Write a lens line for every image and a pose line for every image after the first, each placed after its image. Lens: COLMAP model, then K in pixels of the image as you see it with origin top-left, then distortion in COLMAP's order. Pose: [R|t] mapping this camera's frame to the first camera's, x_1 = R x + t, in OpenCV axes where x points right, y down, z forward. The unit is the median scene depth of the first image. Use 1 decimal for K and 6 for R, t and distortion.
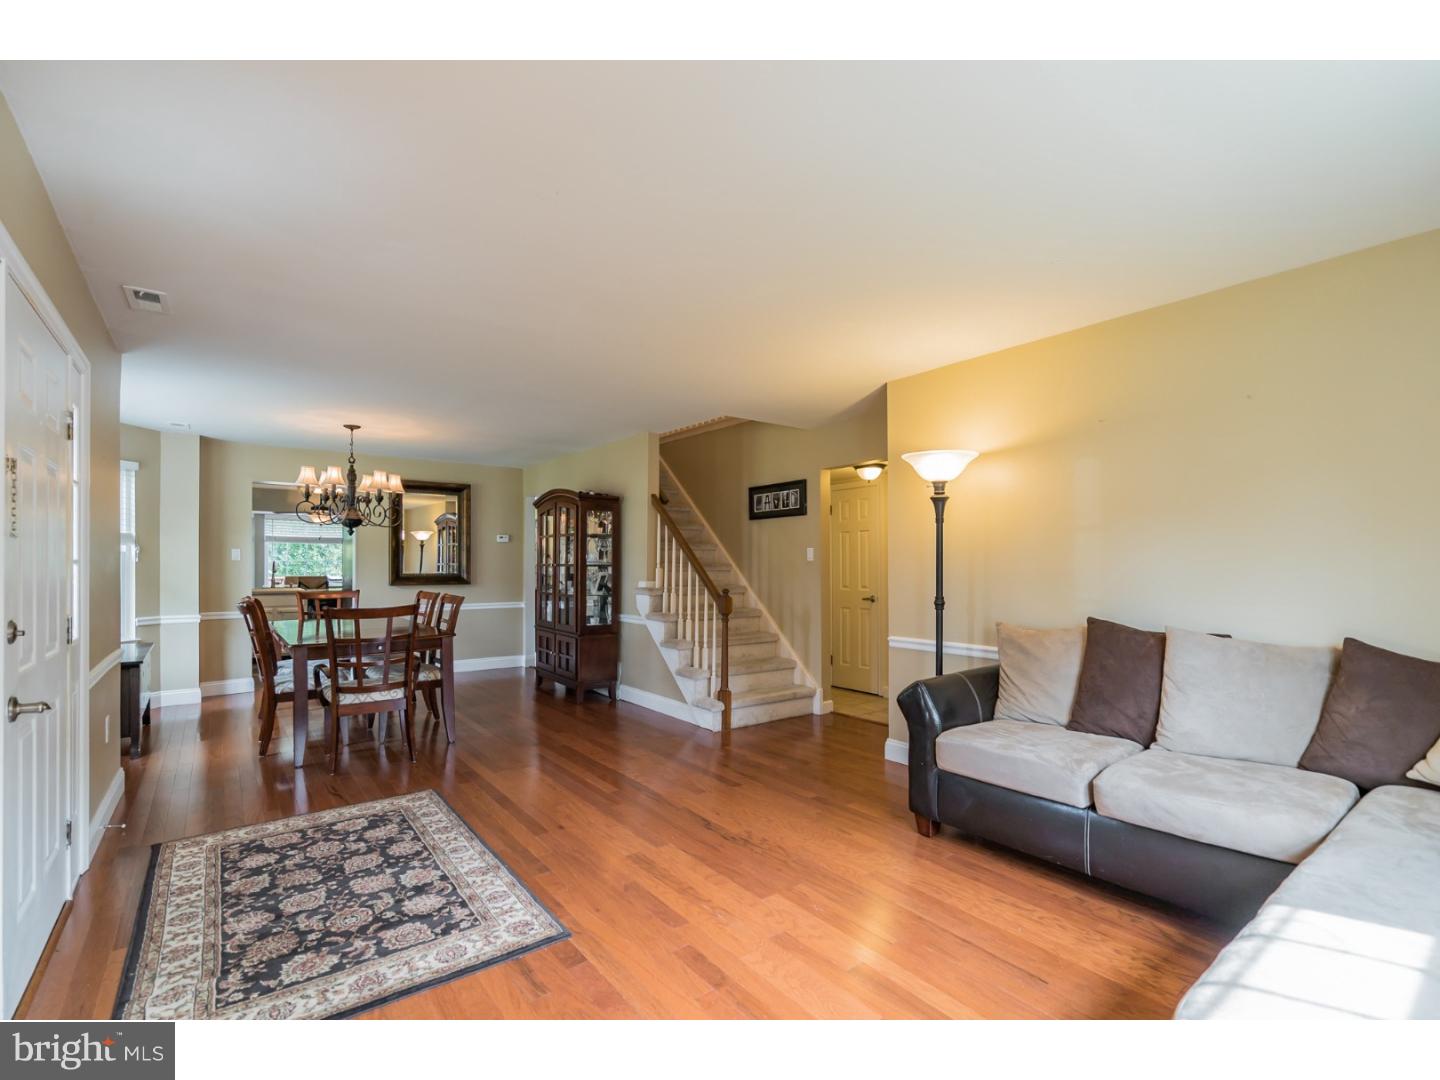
lens RADIAL K [[683.0, 0, 716.6], [0, 683.0, 558.5], [0, 0, 1]] dist [0.000354, 0.000268]
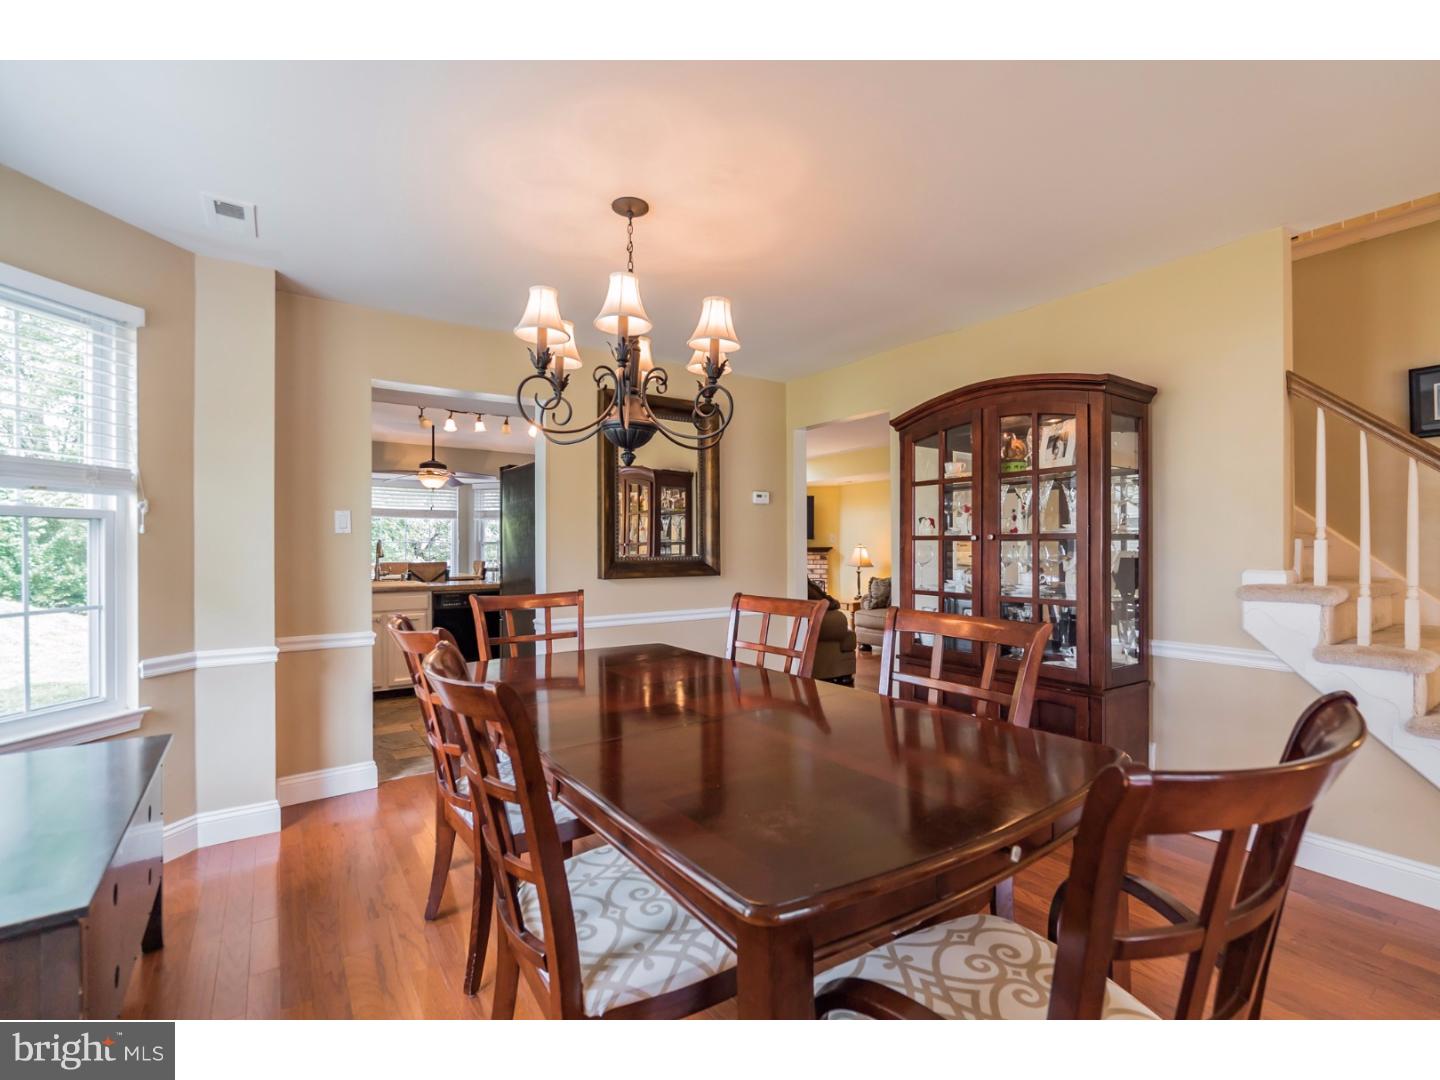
lens RADIAL K [[662.8, 0, 720.0], [0, 662.8, 540.0], [0, 0, 1]] dist [-0.004057, -0.000291]
pose [[0.999219, -0.008048, -0.038678, -0.426611], [0.007934, 0.999964, -0.003115, 0.012324], [0.038701, 0.002806, 0.999247, 0.547083]]
